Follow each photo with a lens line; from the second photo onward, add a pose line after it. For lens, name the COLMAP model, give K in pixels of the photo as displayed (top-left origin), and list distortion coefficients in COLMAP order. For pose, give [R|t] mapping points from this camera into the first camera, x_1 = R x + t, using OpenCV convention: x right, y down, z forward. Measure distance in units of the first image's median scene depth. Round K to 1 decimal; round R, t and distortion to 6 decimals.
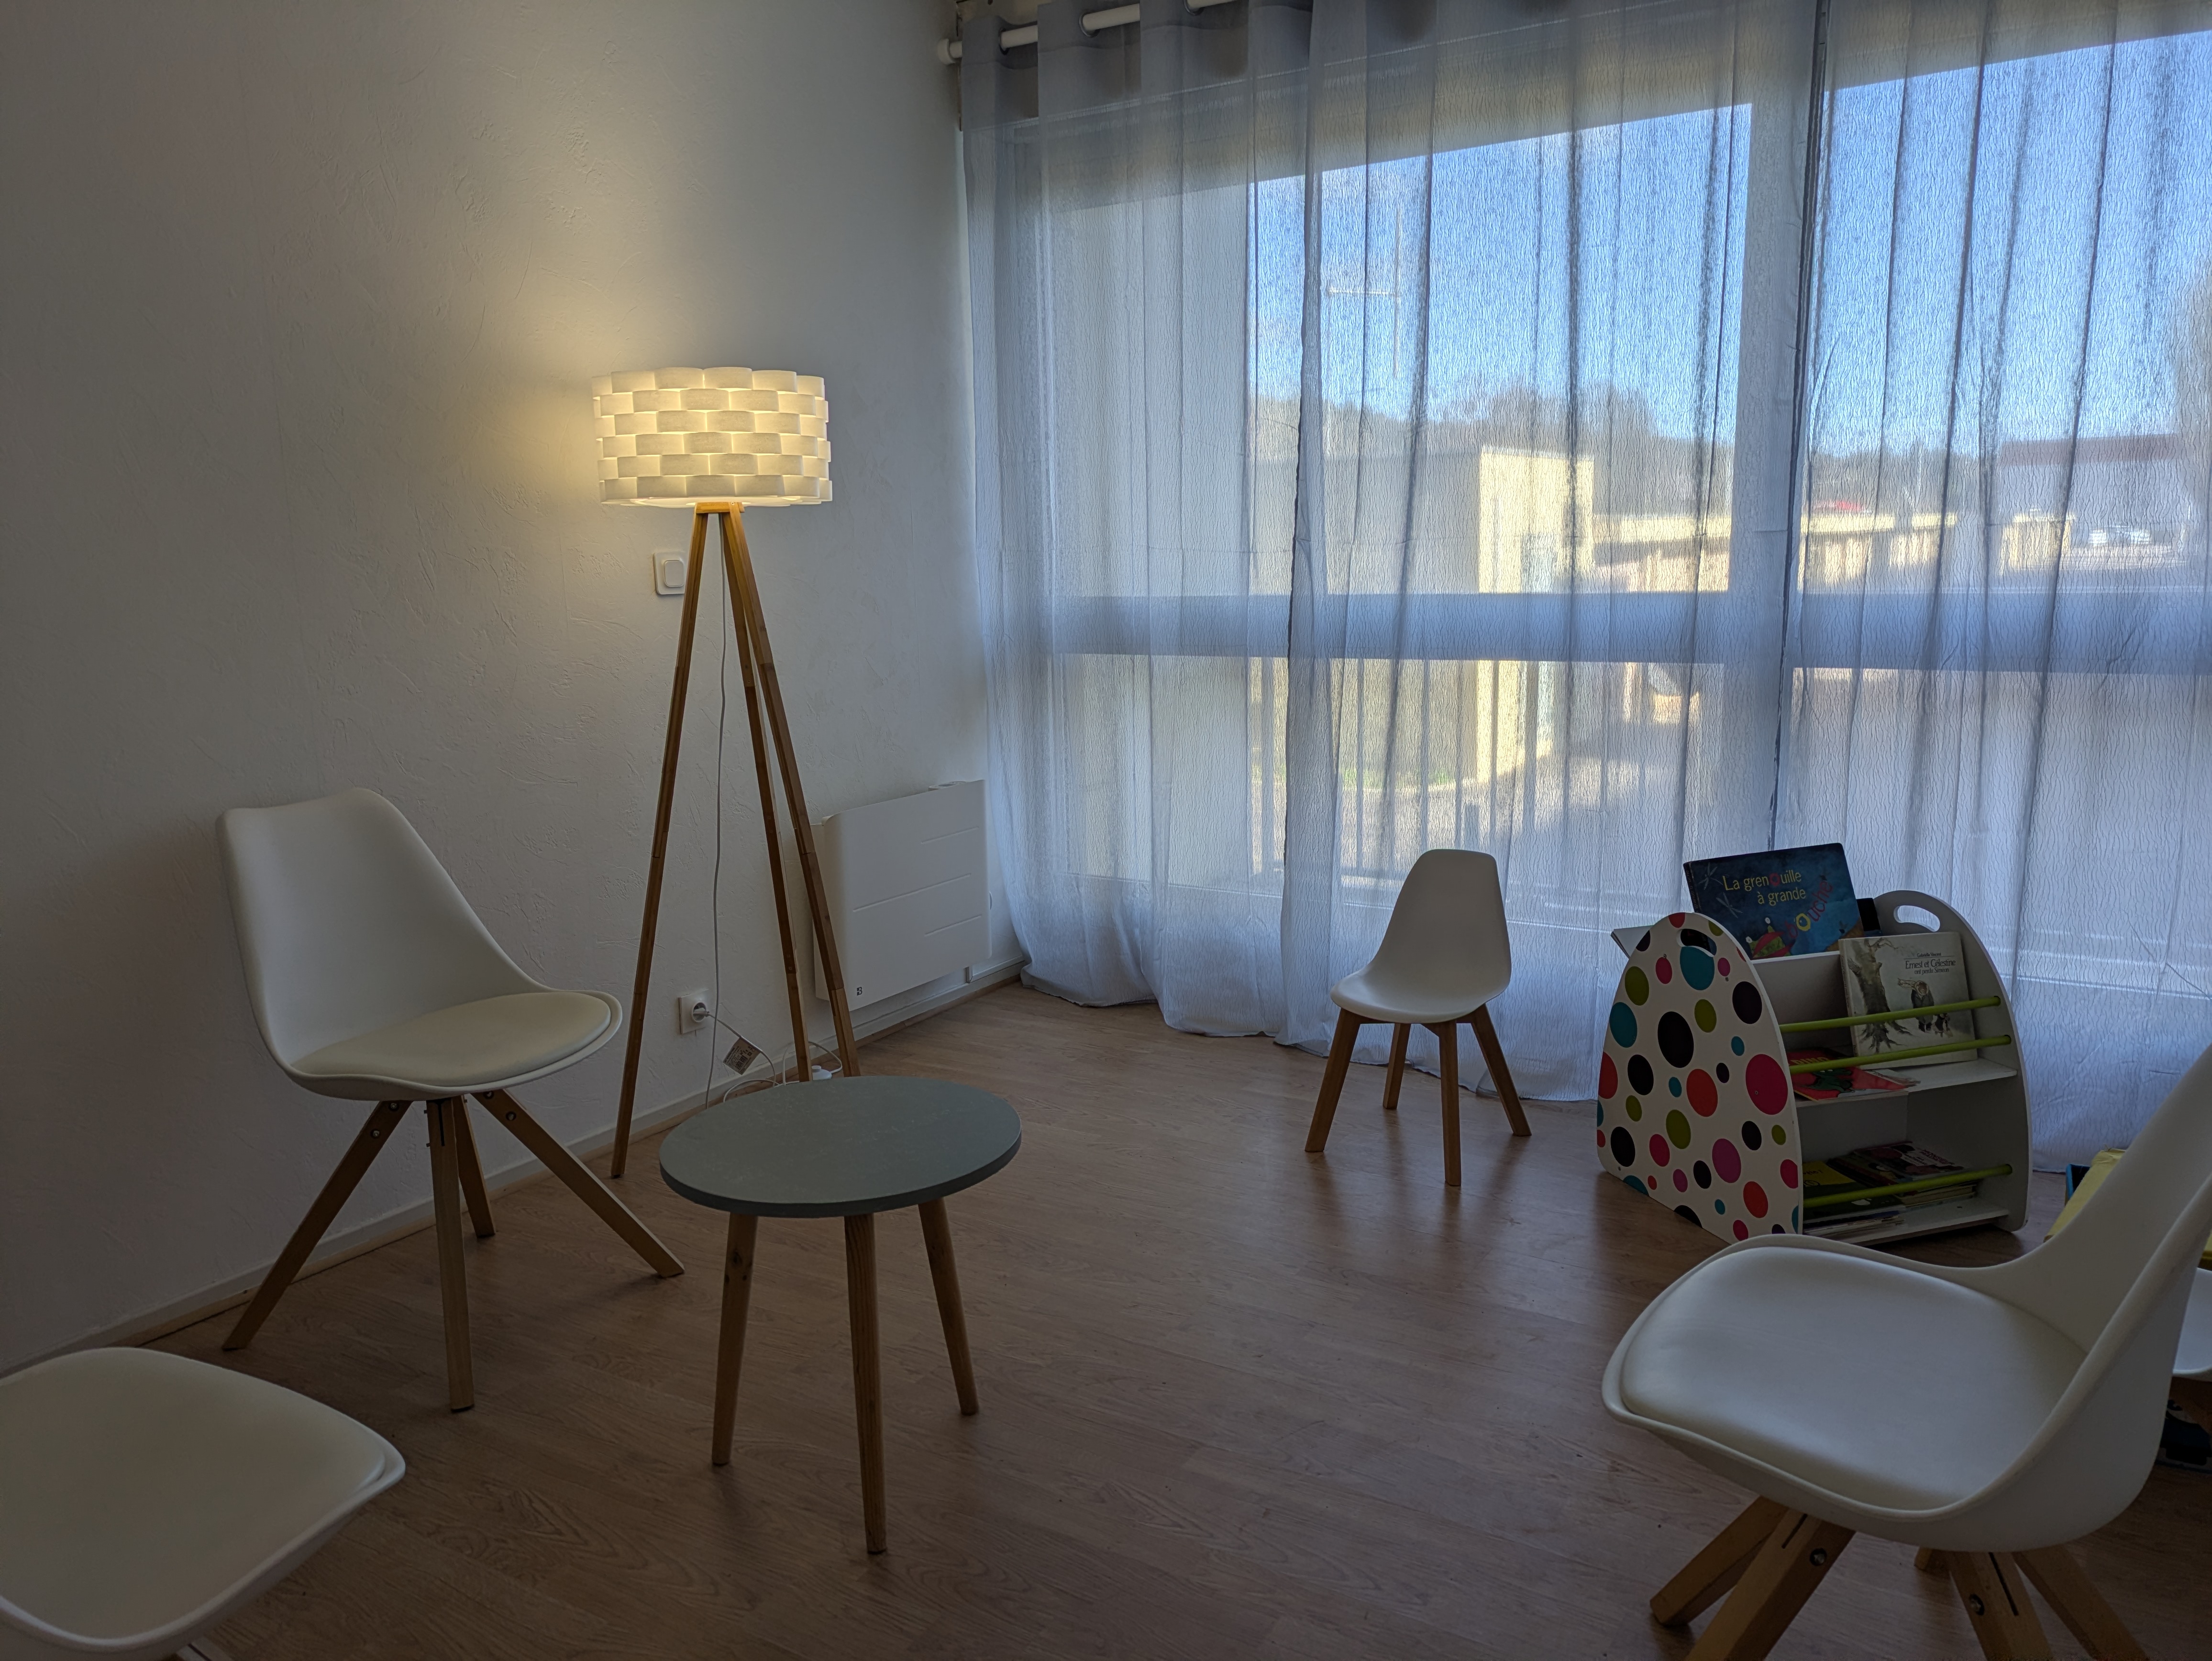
lens RADIAL K [[1583.6, 0, 1108.0], [0, 1583.6, 833.5], [0, 0, 1]] dist [0.004886, 0.000982]
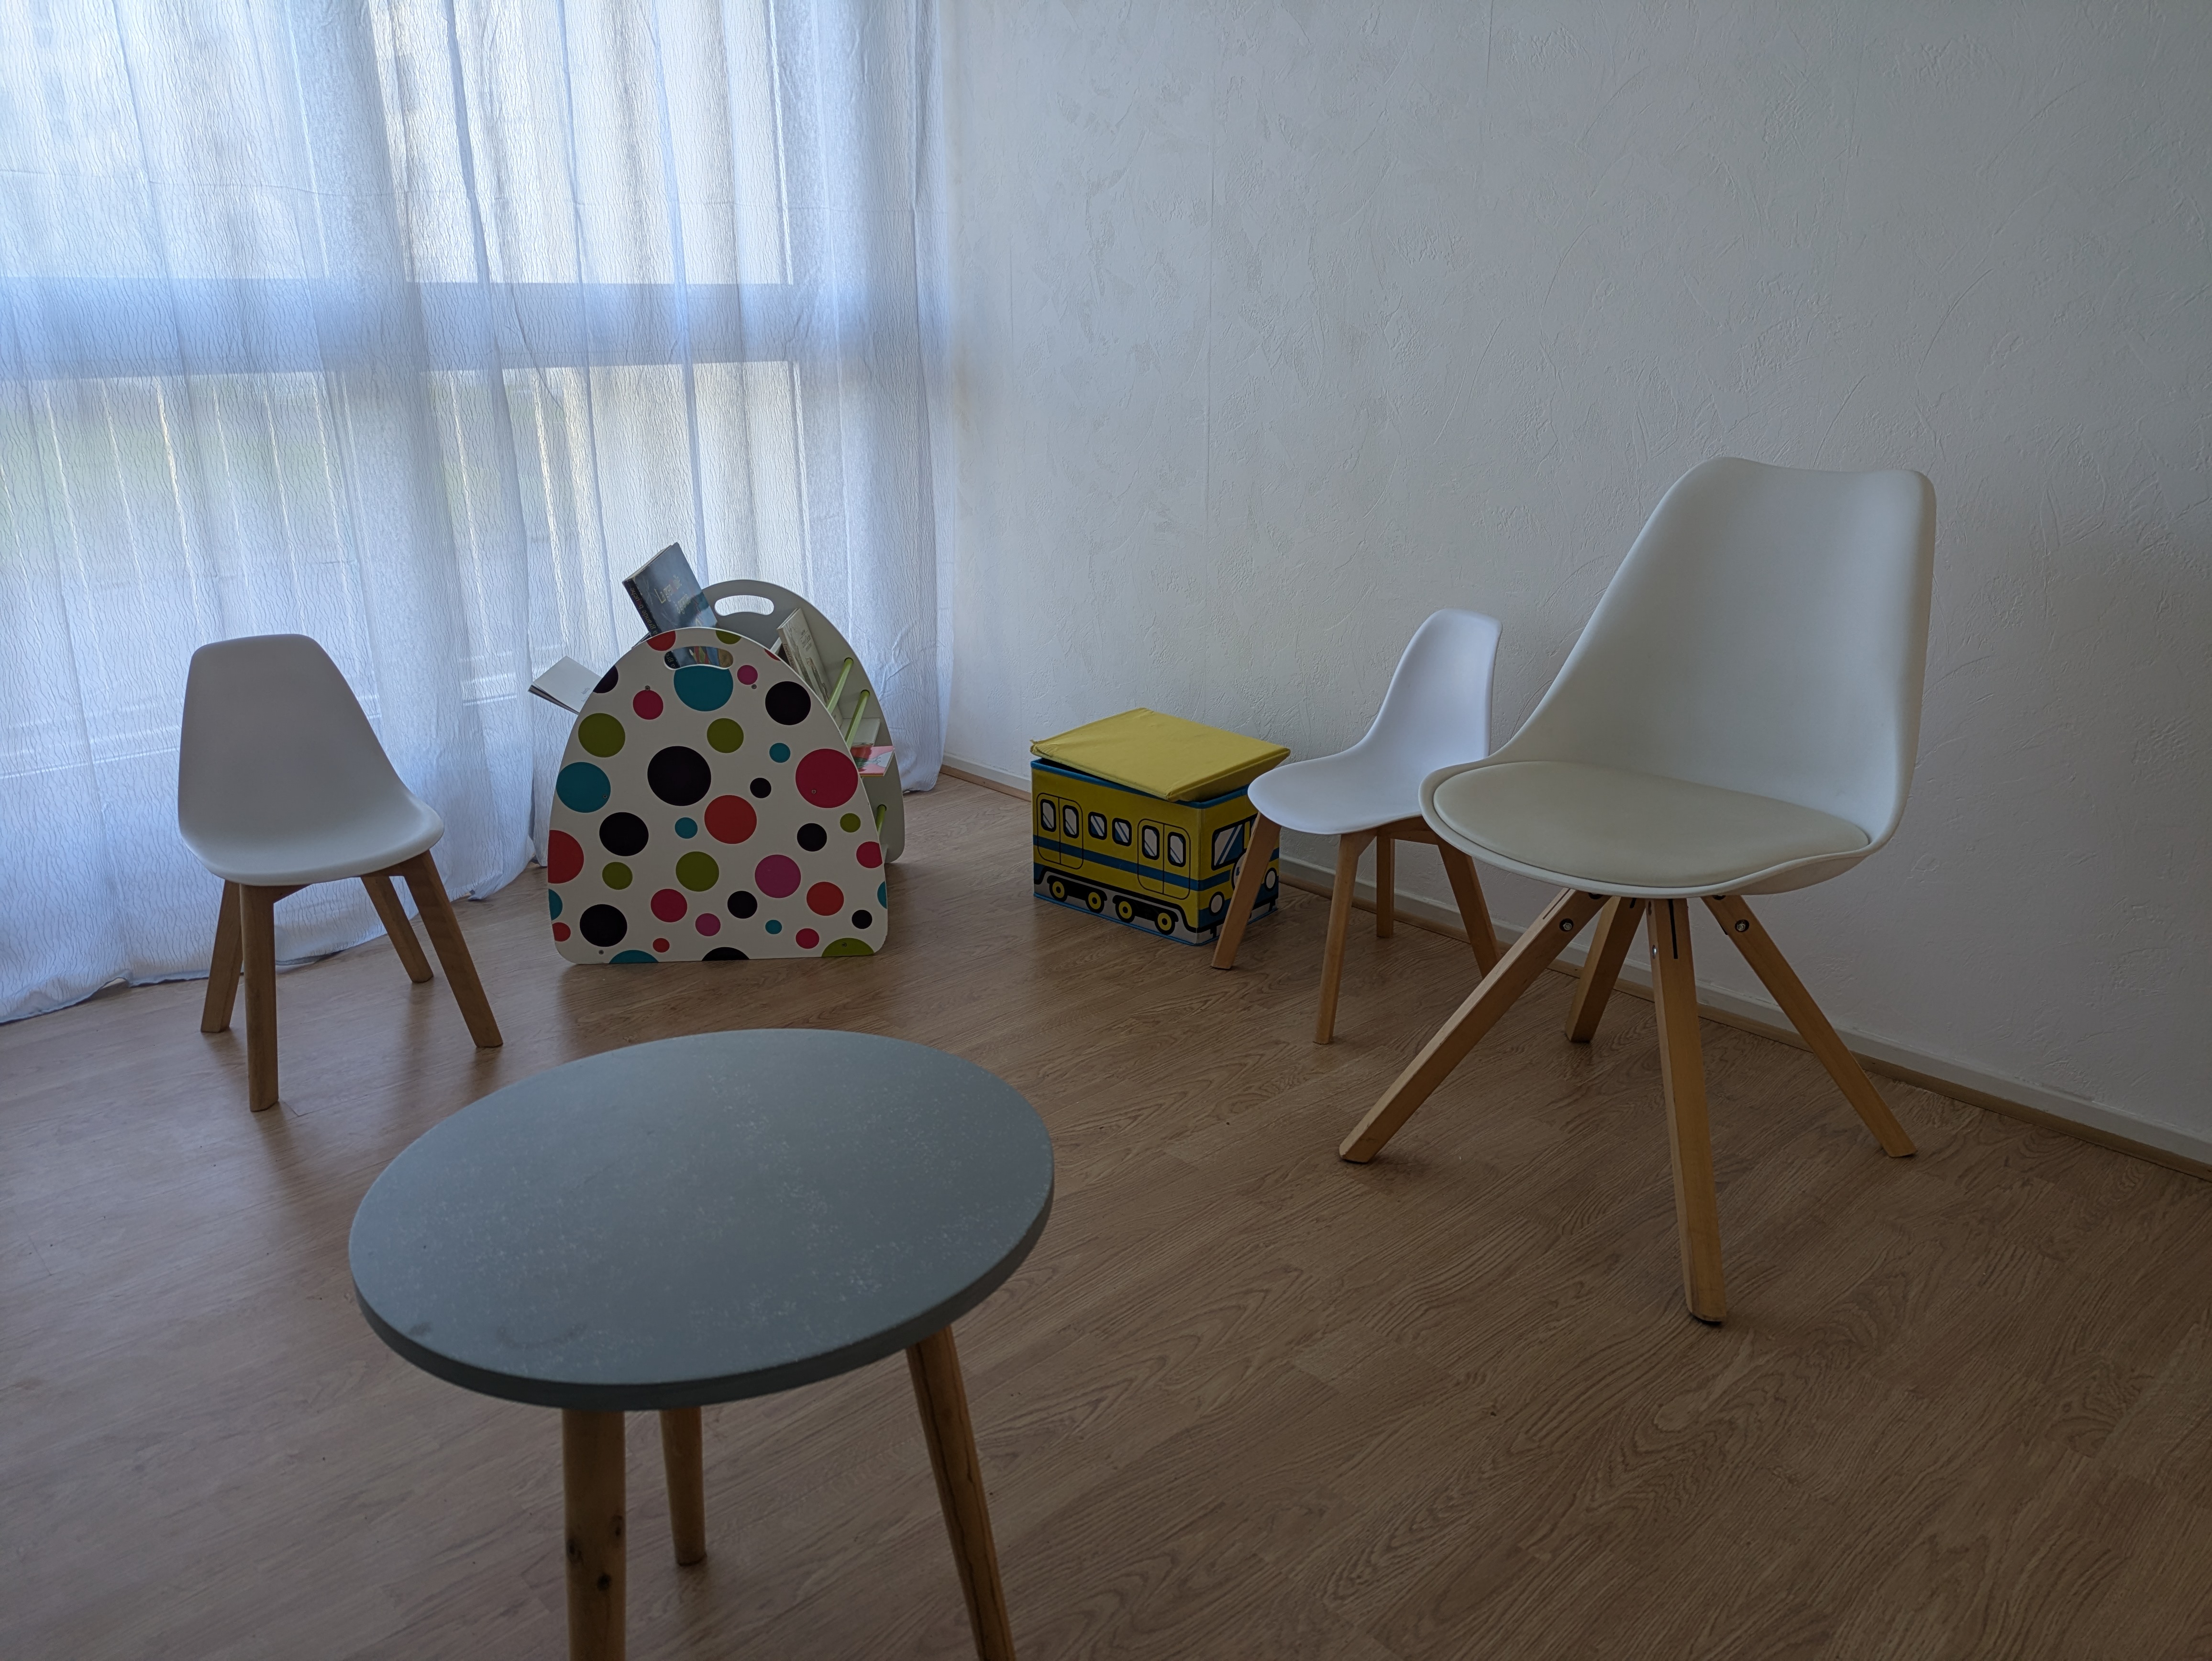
lens RADIAL K [[1583.6, 0, 1109.2], [0, 1583.6, 833.2], [0, 0, 1]] dist [0.004886, 0.000982]
pose [[0.231039, -0.277059, 0.932663, -0.422489], [0.159345, 0.956429, 0.244647, -0.019114], [-0.959807, 0.092092, 0.265120, 0.522986]]
